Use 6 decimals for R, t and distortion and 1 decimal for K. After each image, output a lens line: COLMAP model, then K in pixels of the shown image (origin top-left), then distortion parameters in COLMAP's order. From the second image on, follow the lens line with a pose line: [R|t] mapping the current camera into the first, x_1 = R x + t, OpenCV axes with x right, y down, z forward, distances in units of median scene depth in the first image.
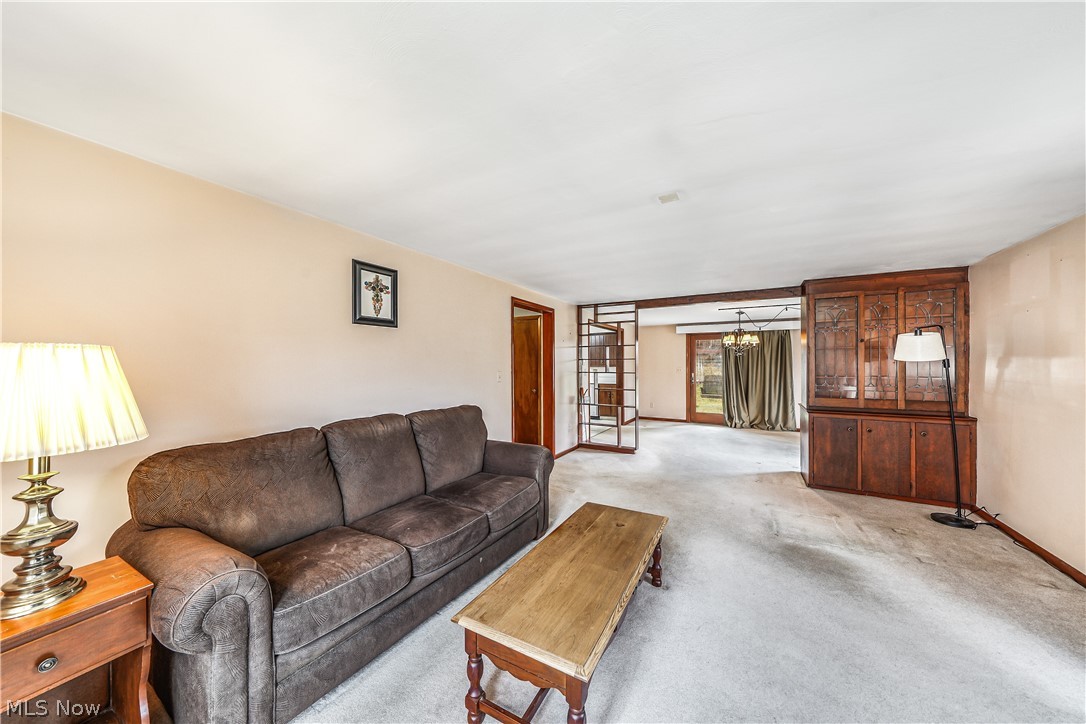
lens RADIAL K [[374.6, 0, 545.8], [0, 374.6, 363.4], [0, 0, 1]] dist [-0.008069, -0.000077]
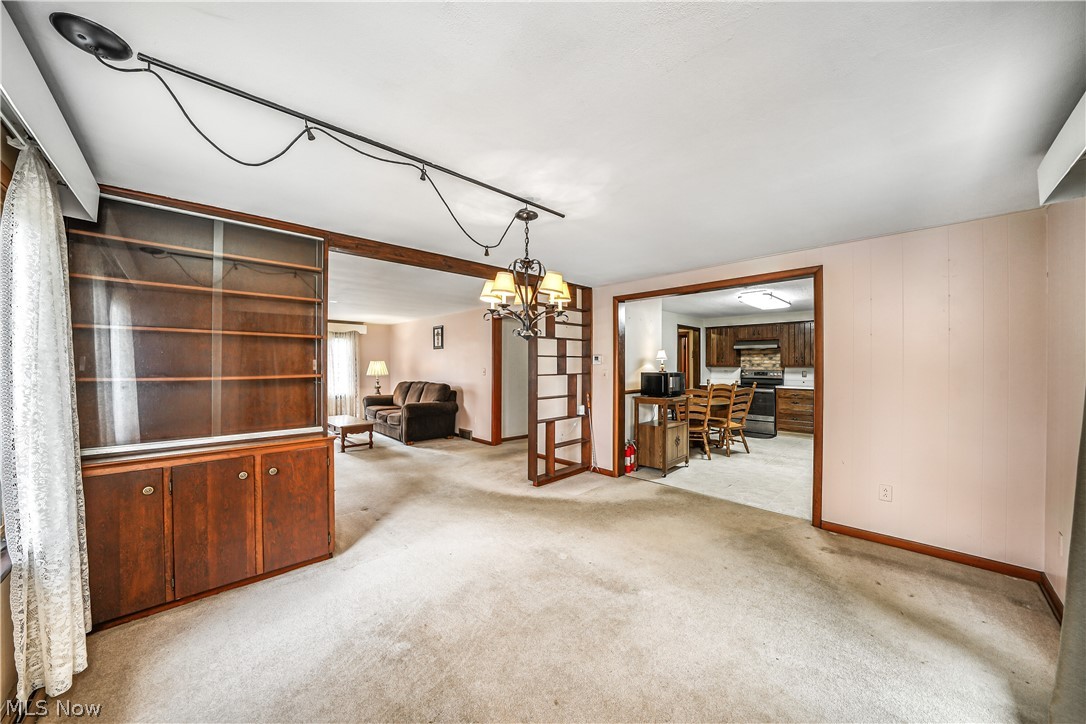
lens RADIAL K [[374.6, 0, 545.8], [0, 374.6, 363.4], [0, 0, 1]] dist [-0.008069, -0.000077]
pose [[-0.287741, -0.000829, -0.957708, 1.854467], [0.000733, 0.999999, -0.001086, 0.003198], [0.957708, -0.001015, -0.287740, 2.487759]]
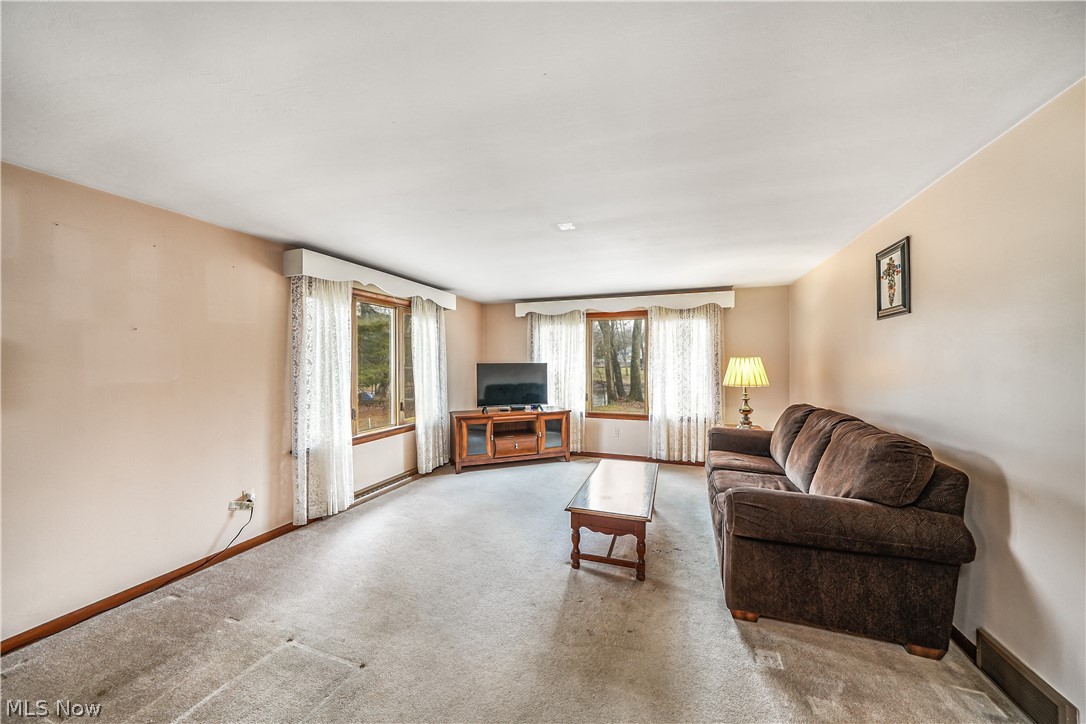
lens RADIAL K [[374.6, 0, 545.8], [0, 374.6, 363.4], [0, 0, 1]] dist [-0.008069, -0.000077]
pose [[-0.988362, 0.001210, -0.152114, 0.445341], [0.001185, 0.999999, 0.000255, 0.003169], [0.152114, 0.000072, -0.988363, 1.713093]]
